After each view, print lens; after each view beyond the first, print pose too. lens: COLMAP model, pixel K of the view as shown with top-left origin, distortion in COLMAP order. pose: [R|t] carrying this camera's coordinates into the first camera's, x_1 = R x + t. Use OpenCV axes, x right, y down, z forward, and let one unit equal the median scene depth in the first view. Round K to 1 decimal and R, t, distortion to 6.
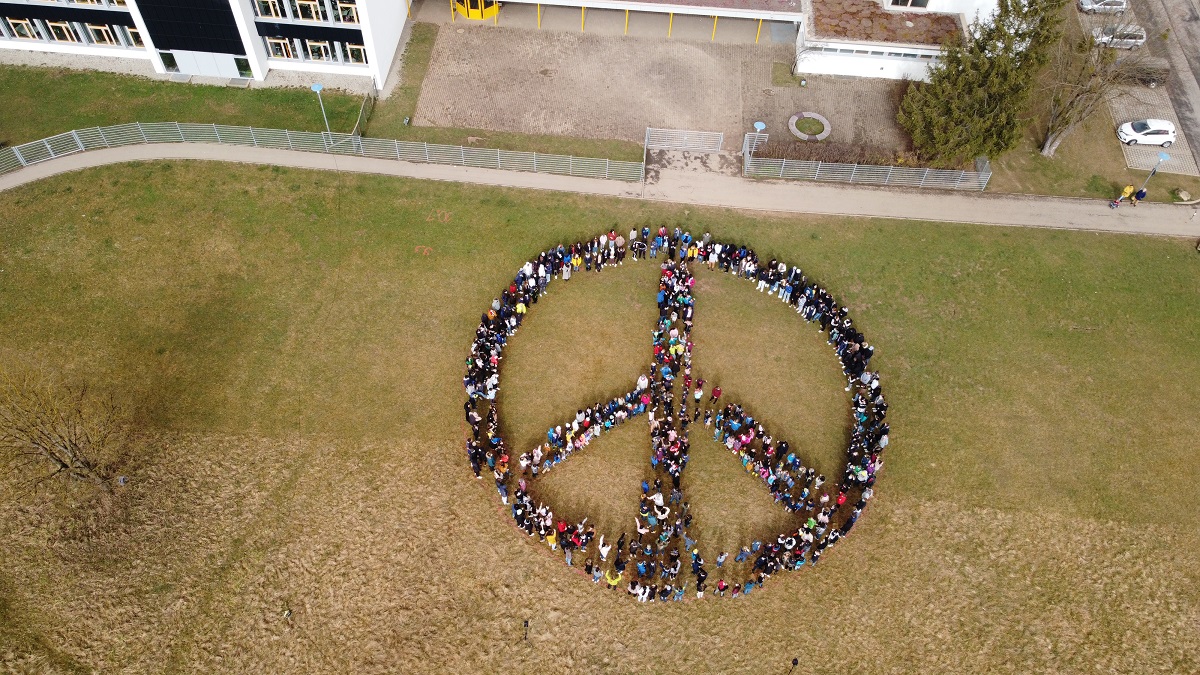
lens RADIAL K [[910.4, 0, 600.0], [0, 910.4, 337.5], [0, 0, 1]] dist [0.002595, -0.006974]
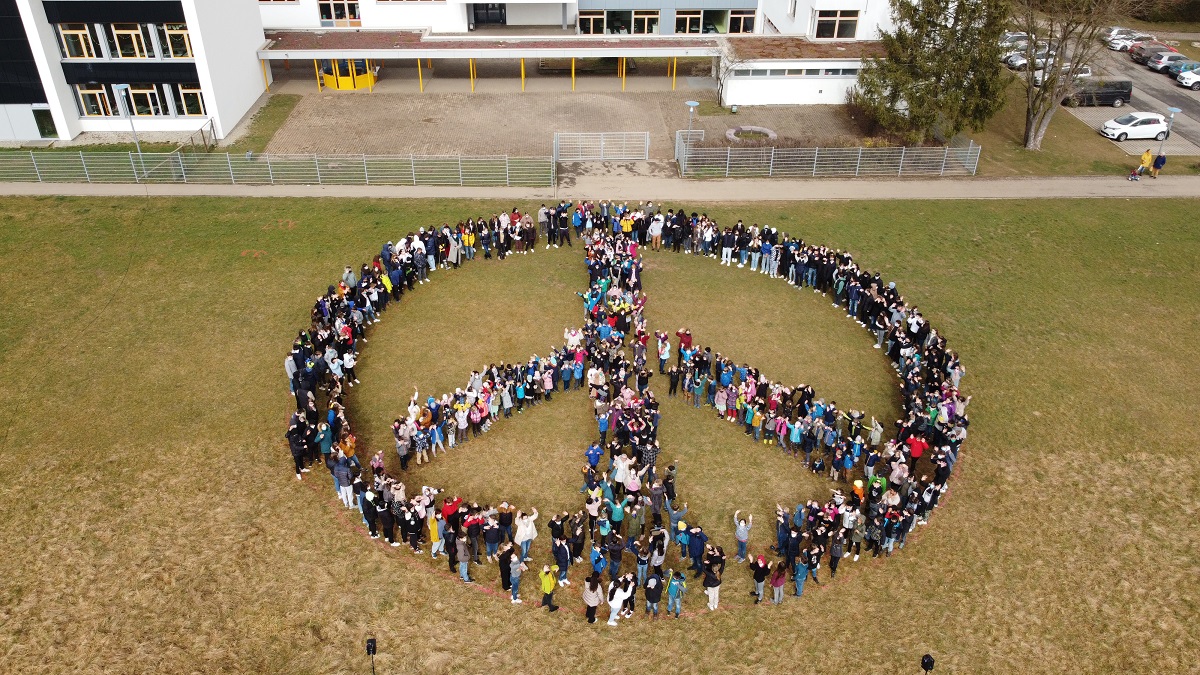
lens RADIAL K [[910.4, 0, 600.0], [0, 910.4, 337.5], [0, 0, 1]] dist [0.002595, -0.006974]
pose [[0.992747, -0.082703, 0.087257, 0.007764], [0.108598, 0.928254, -0.355740, 0.260128], [-0.051576, 0.362636, 0.930503, 0.364063]]
